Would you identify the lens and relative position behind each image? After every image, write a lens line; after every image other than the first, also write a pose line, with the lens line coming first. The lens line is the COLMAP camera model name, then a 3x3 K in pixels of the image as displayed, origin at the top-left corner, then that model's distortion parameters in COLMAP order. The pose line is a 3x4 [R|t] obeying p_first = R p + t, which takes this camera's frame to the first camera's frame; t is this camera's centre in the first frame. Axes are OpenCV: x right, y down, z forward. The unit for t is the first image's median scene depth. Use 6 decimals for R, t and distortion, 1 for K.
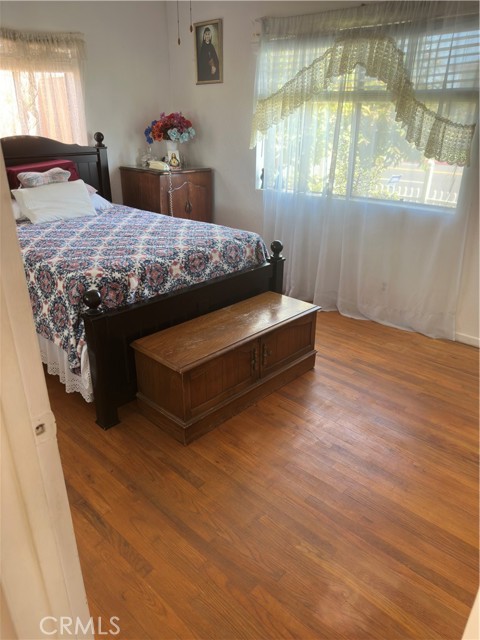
lens RADIAL K [[459.3, 0, 238.8], [0, 459.3, 321.1], [0, 0, 1]] dist [0.051042, -0.047635]
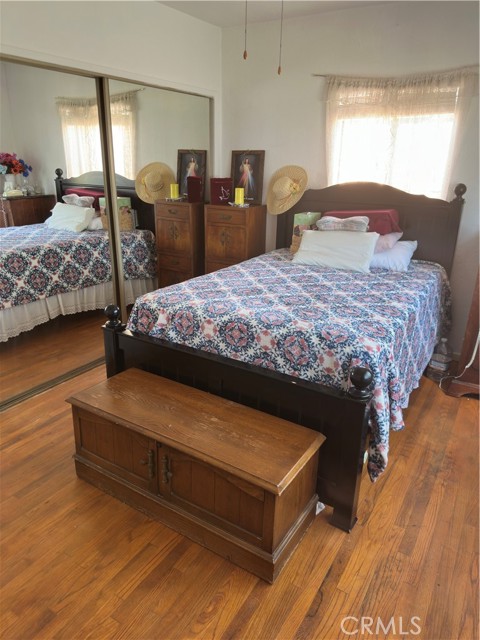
lens RADIAL K [[459.3, 0, 239.0], [0, 459.3, 320.5], [0, 0, 1]] dist [0.051042, -0.047635]
pose [[0.190786, 0.320437, -0.927858, 0.614115], [-0.414995, 0.882927, 0.219589, -0.310116], [0.889595, 0.343162, 0.301430, 0.715534]]
